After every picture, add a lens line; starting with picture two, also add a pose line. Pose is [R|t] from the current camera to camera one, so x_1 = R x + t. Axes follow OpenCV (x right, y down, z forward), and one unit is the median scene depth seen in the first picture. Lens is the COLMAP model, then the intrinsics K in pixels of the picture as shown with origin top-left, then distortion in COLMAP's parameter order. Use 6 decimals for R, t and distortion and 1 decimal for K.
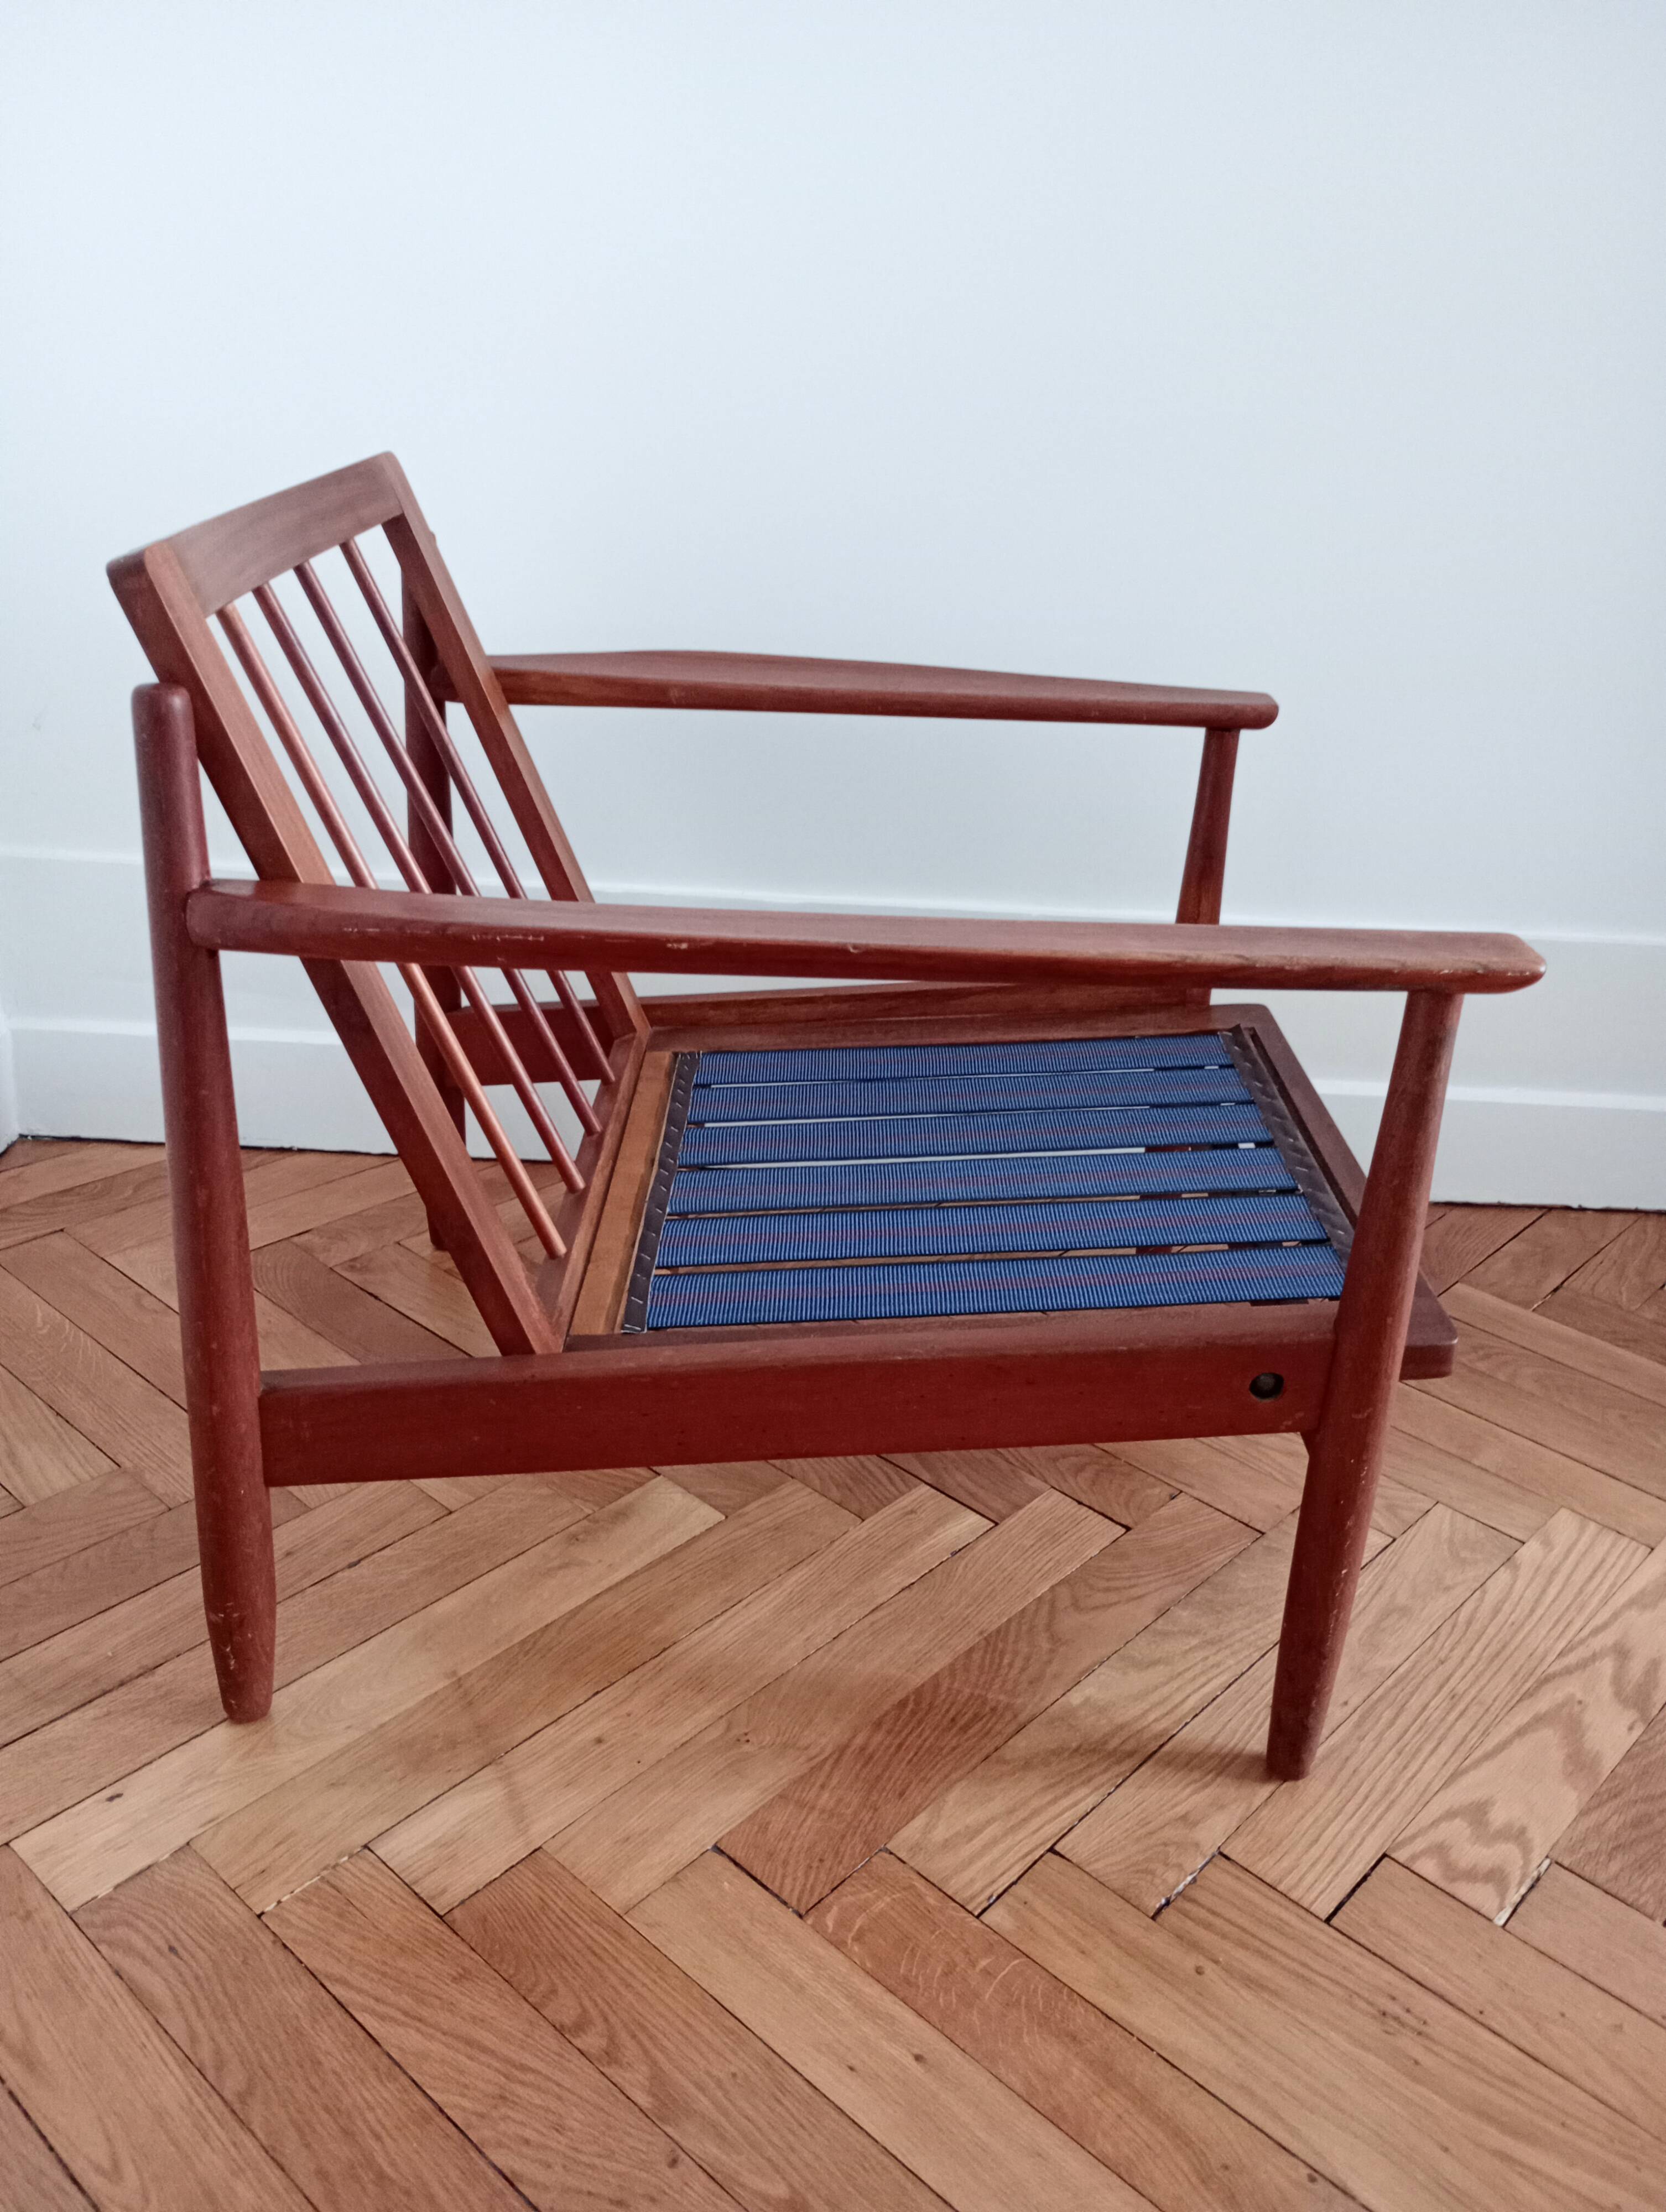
lens RADIAL K [[1845.6, 0, 831.9], [0, 1845.6, 1102.0], [0, 0, 1]] dist [0.059419, -0.081966]
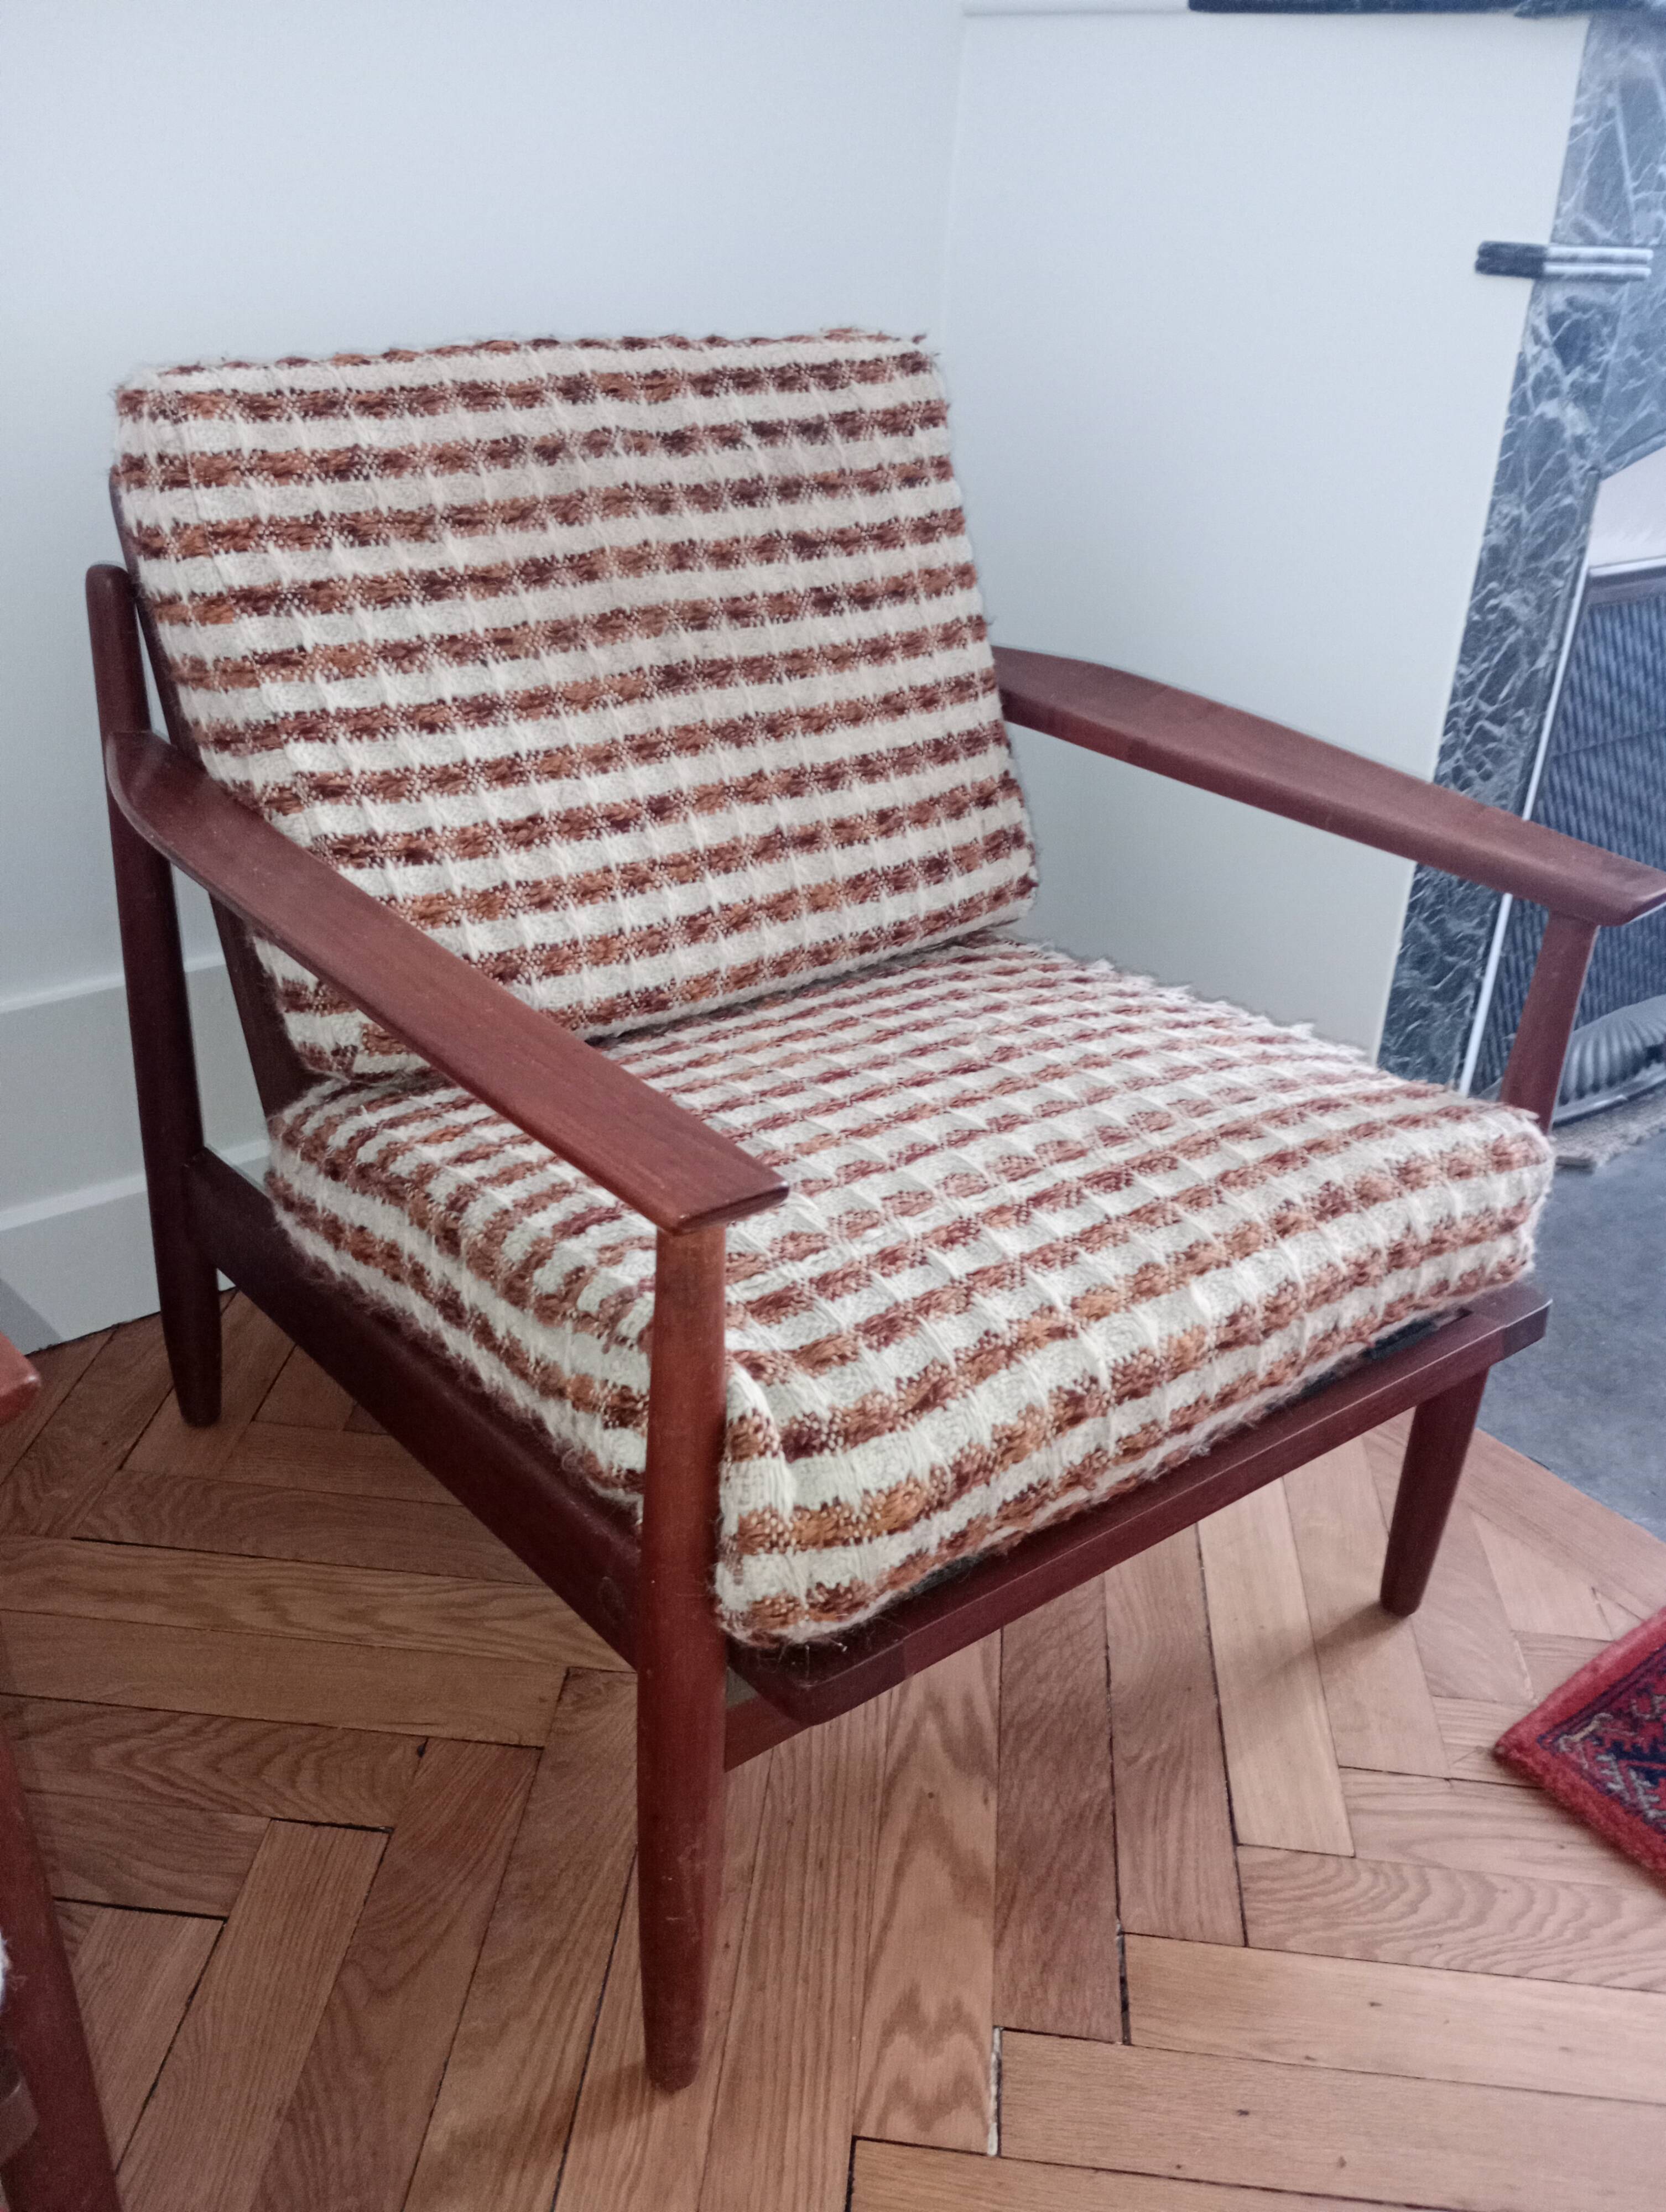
lens RADIAL K [[1845.6, 0, 838.3], [0, 1845.6, 1116.4], [0, 0, 1]] dist [0.059419, -0.081966]
pose [[0.796484, -0.304806, 0.522213, -0.009748], [0.240799, 0.952103, 0.188456, -0.201589], [-0.554644, -0.024354, 0.831731, 0.315699]]
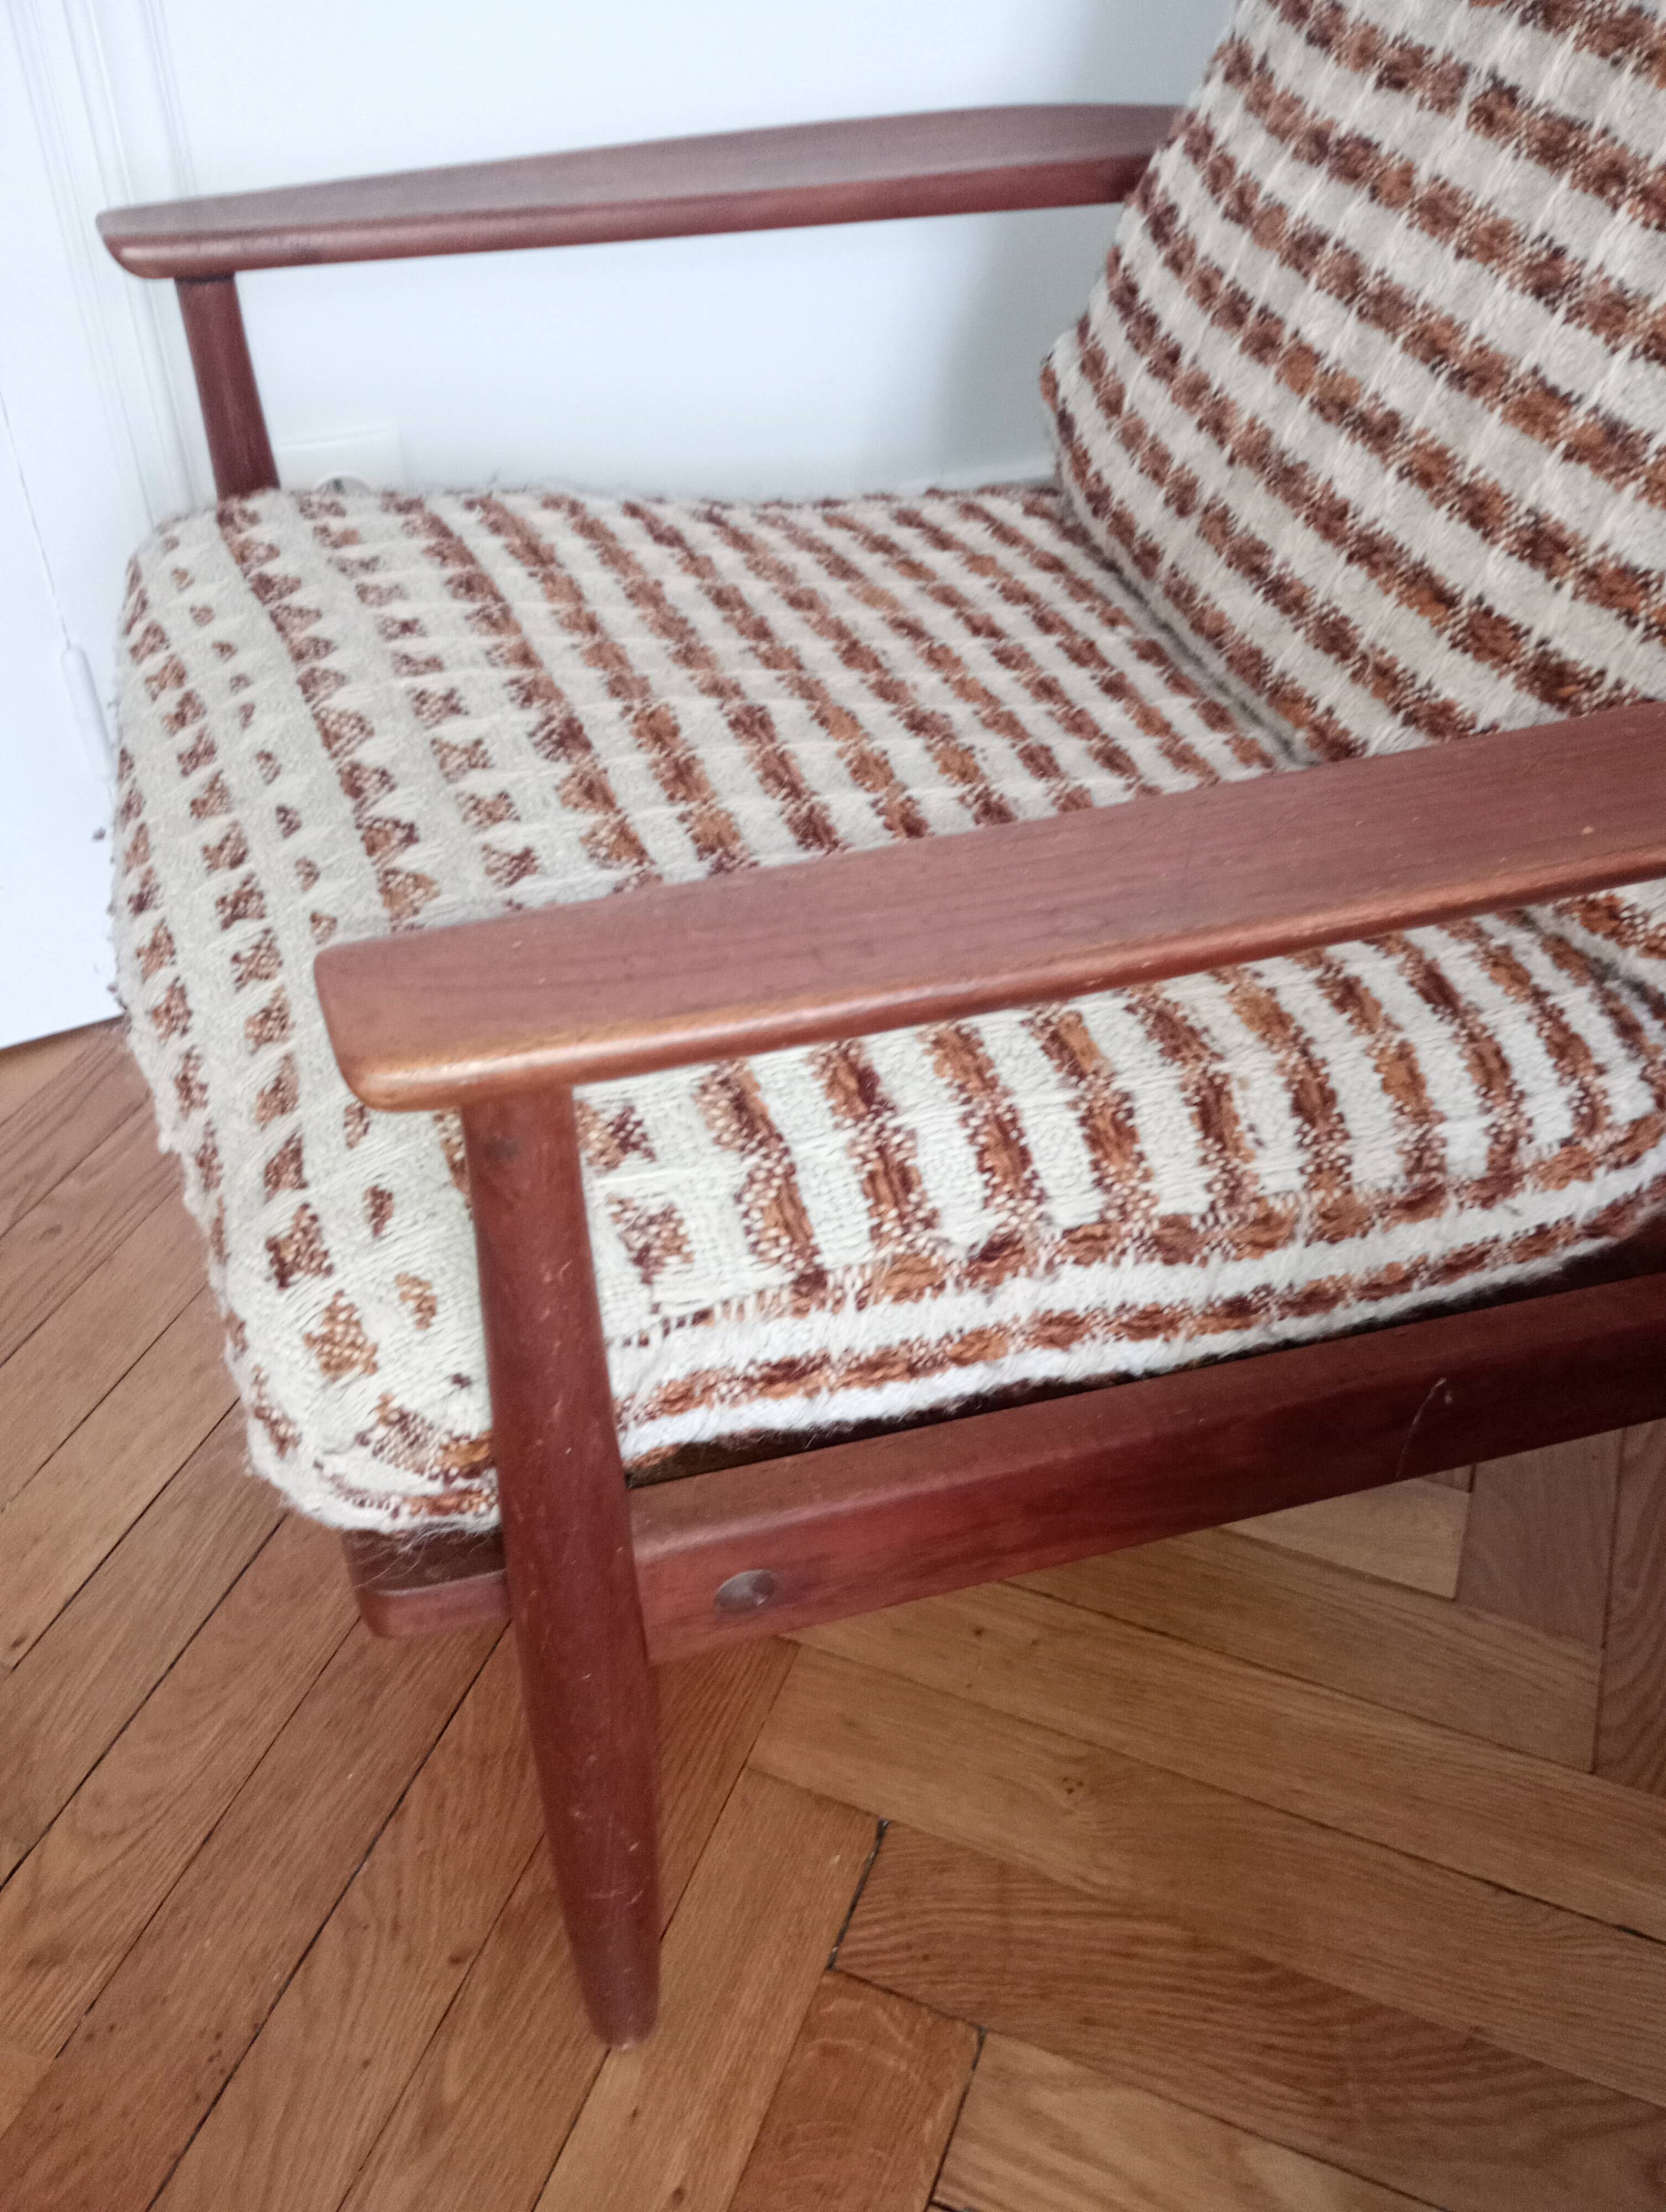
lens RADIAL K [[1845.6, 0, 833.9], [0, 1845.6, 1105.1], [0, 0, 1]] dist [0.059419, -0.081966]
pose [[0.348419, 0.563342, -0.749166, 0.340174], [-0.357670, 0.818676, 0.449268, -0.186594], [0.866416, 0.111420, 0.486733, 0.561462]]
